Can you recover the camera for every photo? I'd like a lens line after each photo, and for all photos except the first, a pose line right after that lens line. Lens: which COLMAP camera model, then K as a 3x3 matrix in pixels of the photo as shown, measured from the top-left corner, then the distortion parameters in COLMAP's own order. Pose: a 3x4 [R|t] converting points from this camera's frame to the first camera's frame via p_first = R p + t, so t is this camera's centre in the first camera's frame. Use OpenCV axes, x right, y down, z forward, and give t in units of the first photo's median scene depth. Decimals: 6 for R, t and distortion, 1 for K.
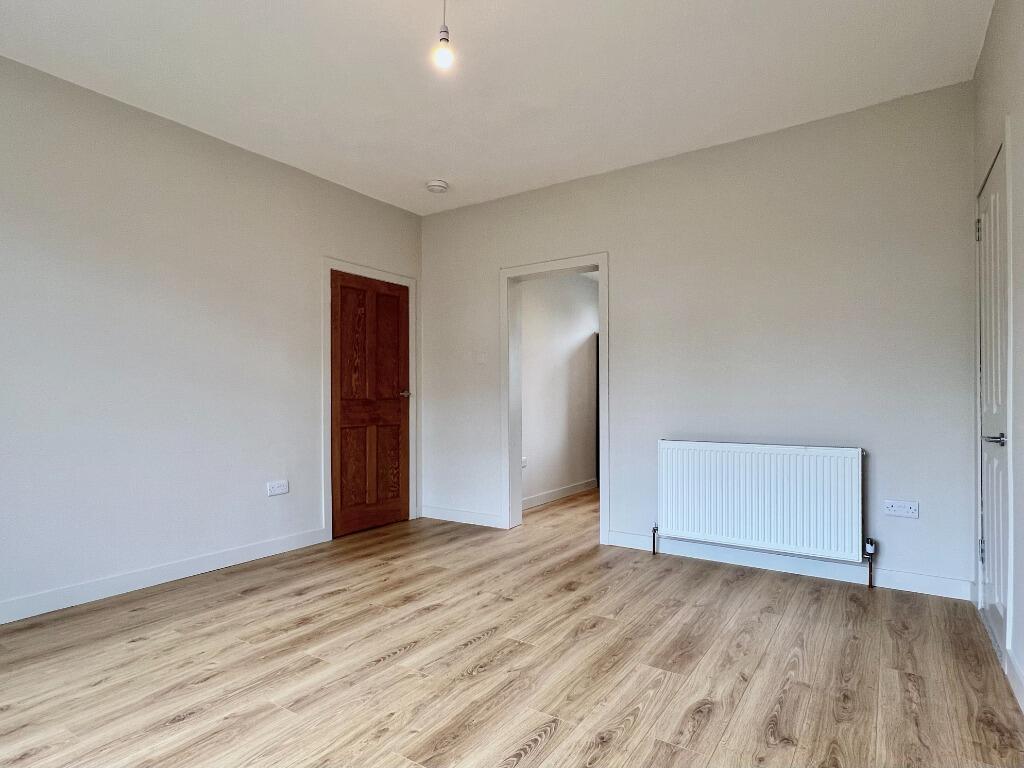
lens RADIAL K [[566.3, 0, 512.8], [0, 566.3, 392.0], [0, 0, 1]] dist [-0.001918, -0.000518]
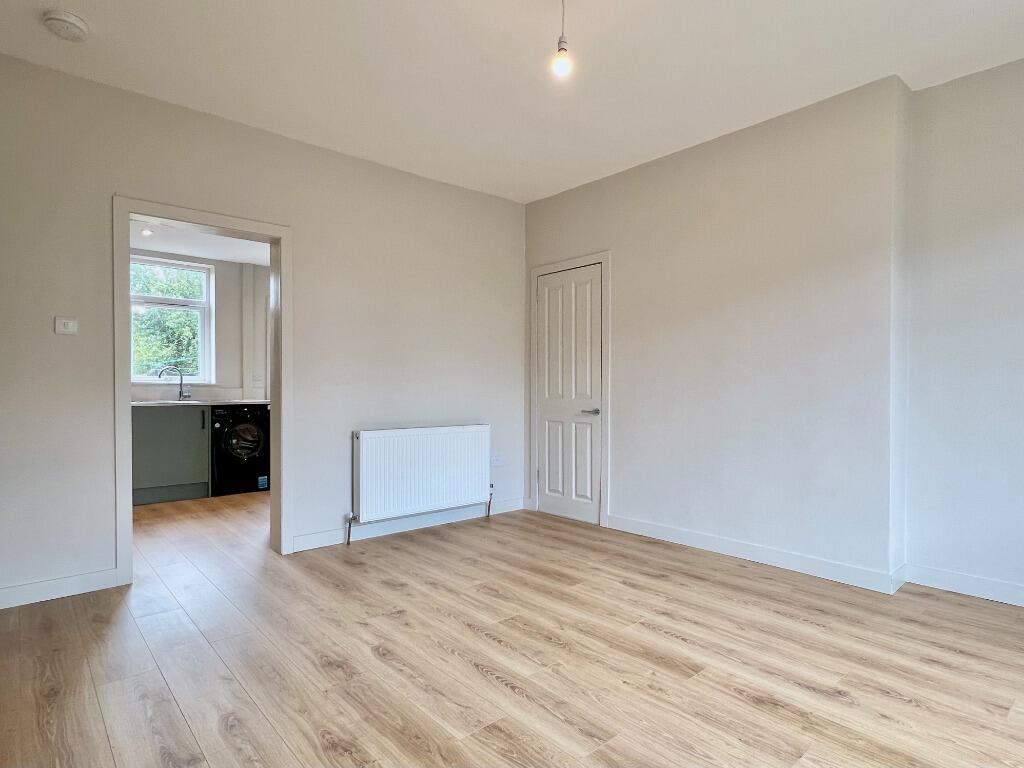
lens RADIAL K [[569.7, 0, 512.0], [0, 569.7, 384.0], [0, 0, 1]] dist [-0.002546, -0.000142]
pose [[0.247629, 0.010333, 0.968800, -1.015524], [-0.012754, 0.999891, -0.007404, 0.007878], [-0.968771, -0.010523, 0.247734, 0.724180]]
